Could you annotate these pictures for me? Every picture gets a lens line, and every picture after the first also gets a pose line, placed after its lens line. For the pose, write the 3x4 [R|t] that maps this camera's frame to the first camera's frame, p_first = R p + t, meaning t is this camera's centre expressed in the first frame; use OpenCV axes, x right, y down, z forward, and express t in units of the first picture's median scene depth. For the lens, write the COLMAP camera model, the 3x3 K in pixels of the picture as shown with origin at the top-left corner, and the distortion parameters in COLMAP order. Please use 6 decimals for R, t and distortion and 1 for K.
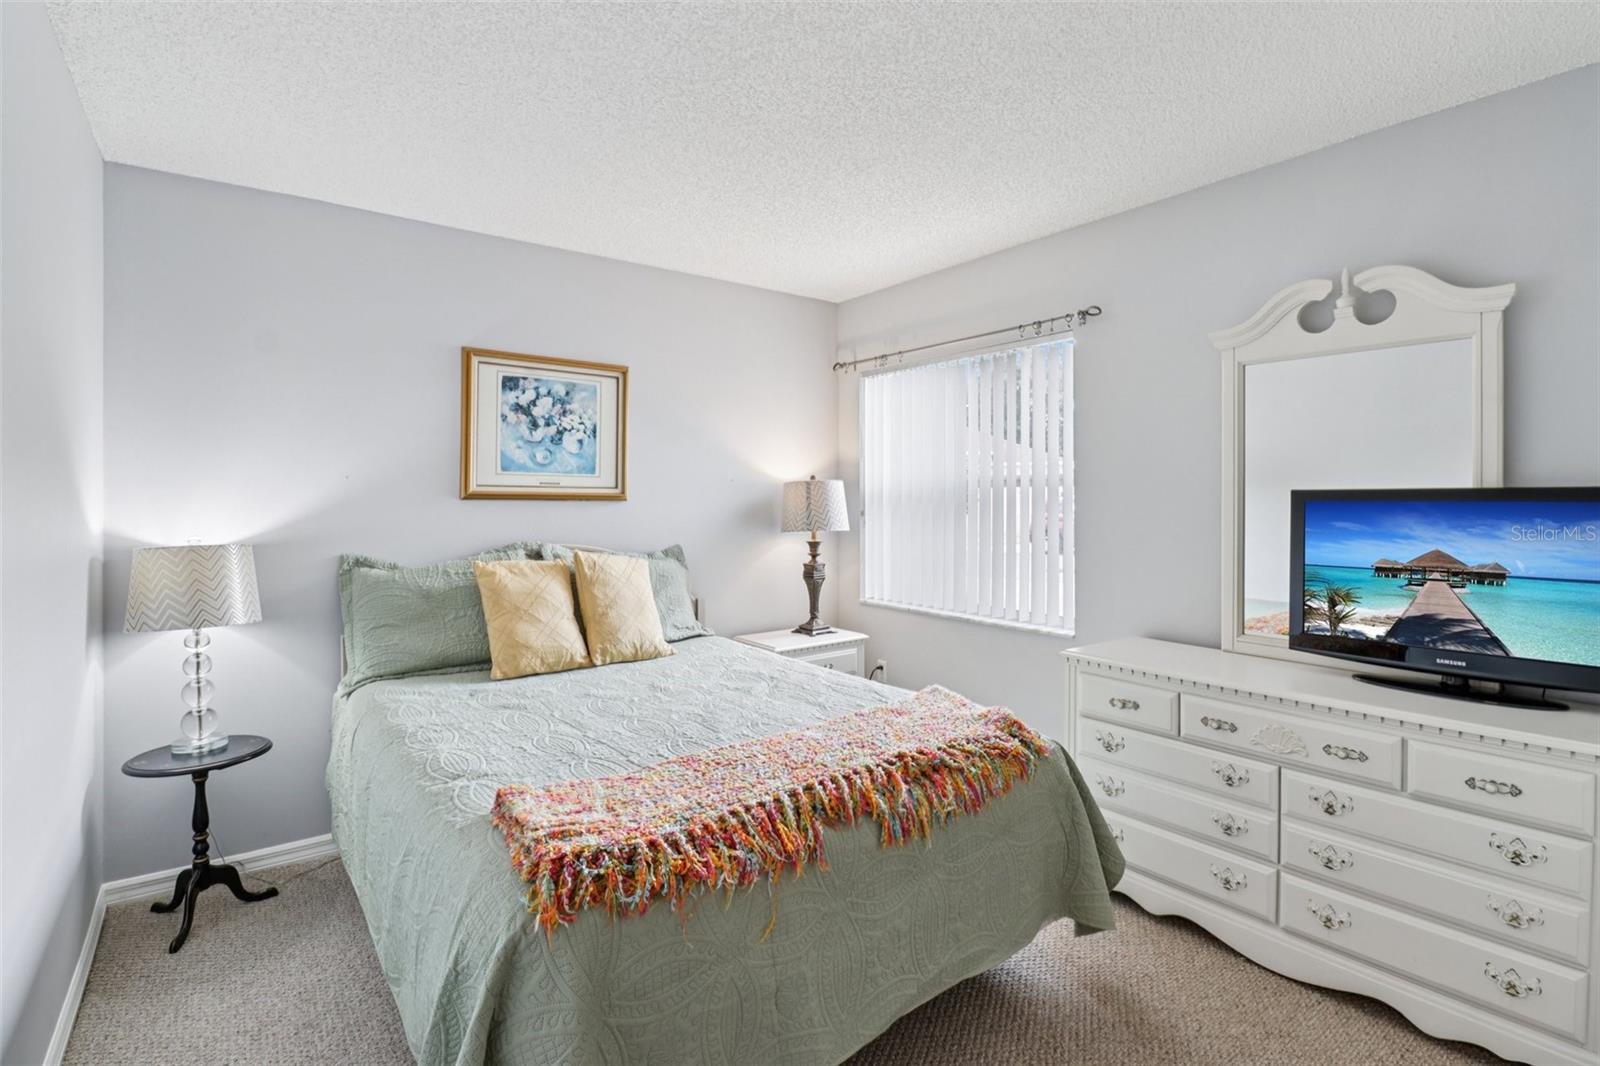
lens RADIAL K [[767.0, 0, 793.9], [0, 767.0, 504.3], [0, 0, 1]] dist [-0.003910, -0.002116]
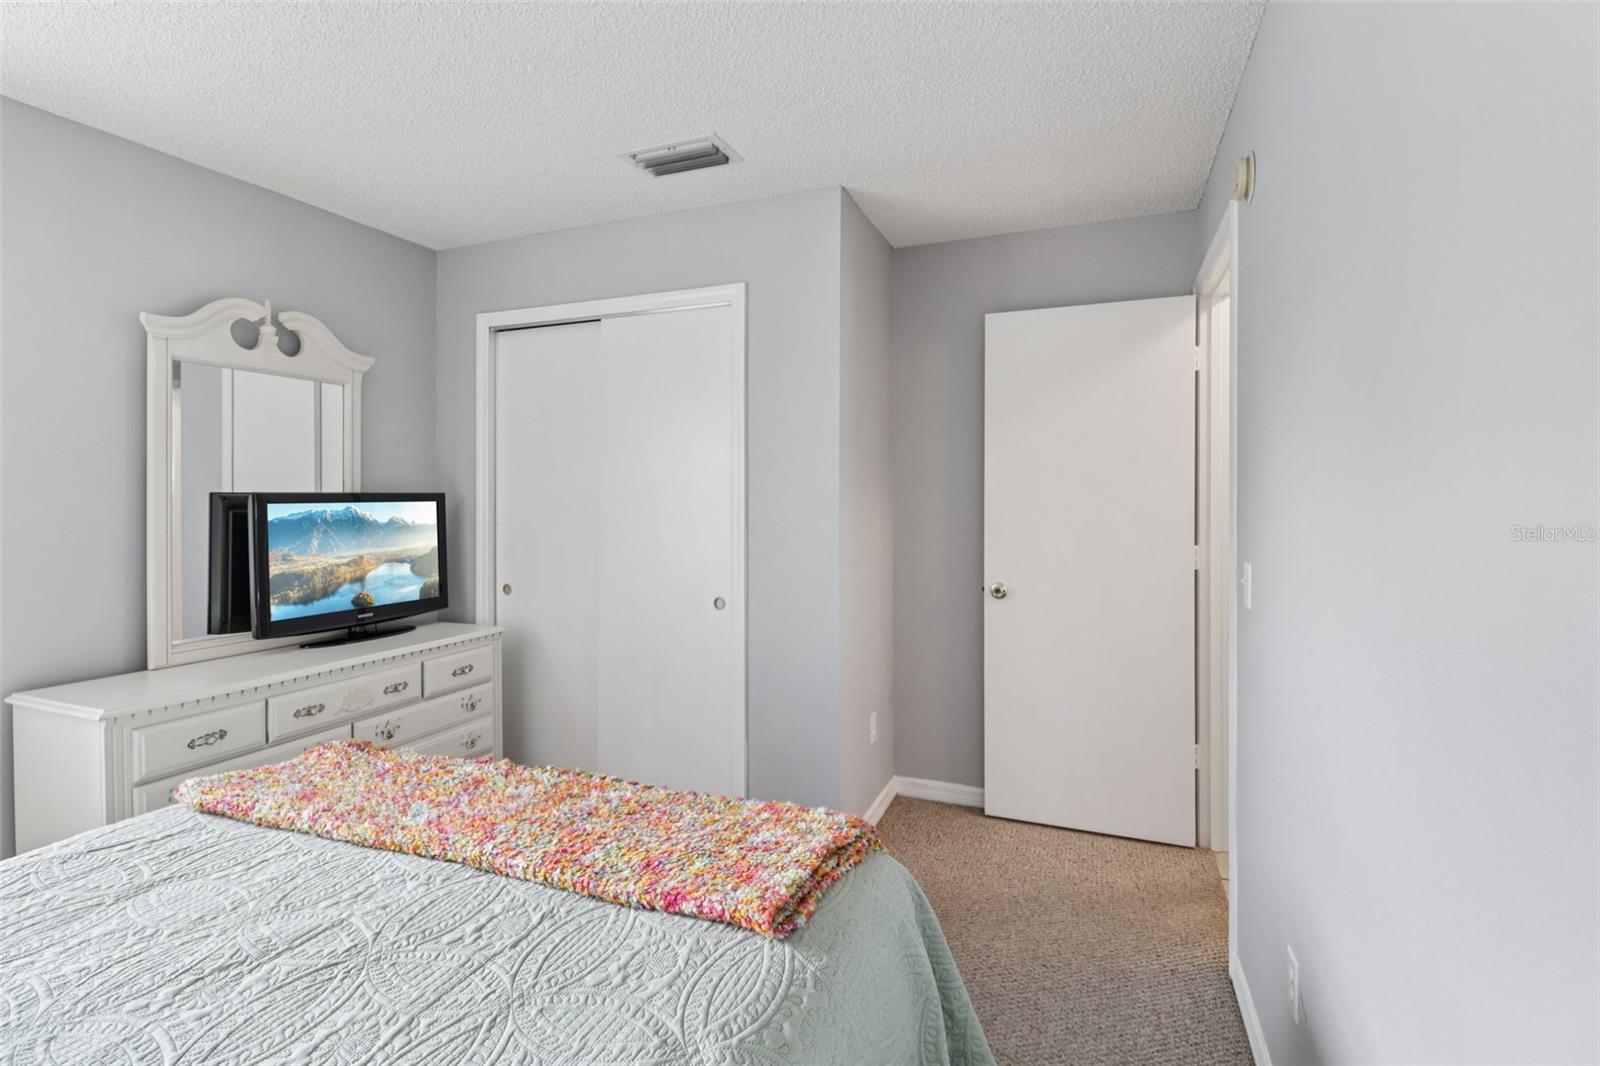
lens RADIAL K [[767.0, 0, 795.7], [0, 767.0, 493.5], [0, 0, 1]] dist [-0.003910, -0.002116]
pose [[-0.511404, 0.009028, 0.859293, -0.744180], [0.010888, 0.999933, -0.004026, -0.005058], [-0.859272, 0.007297, -0.511468, 0.998069]]
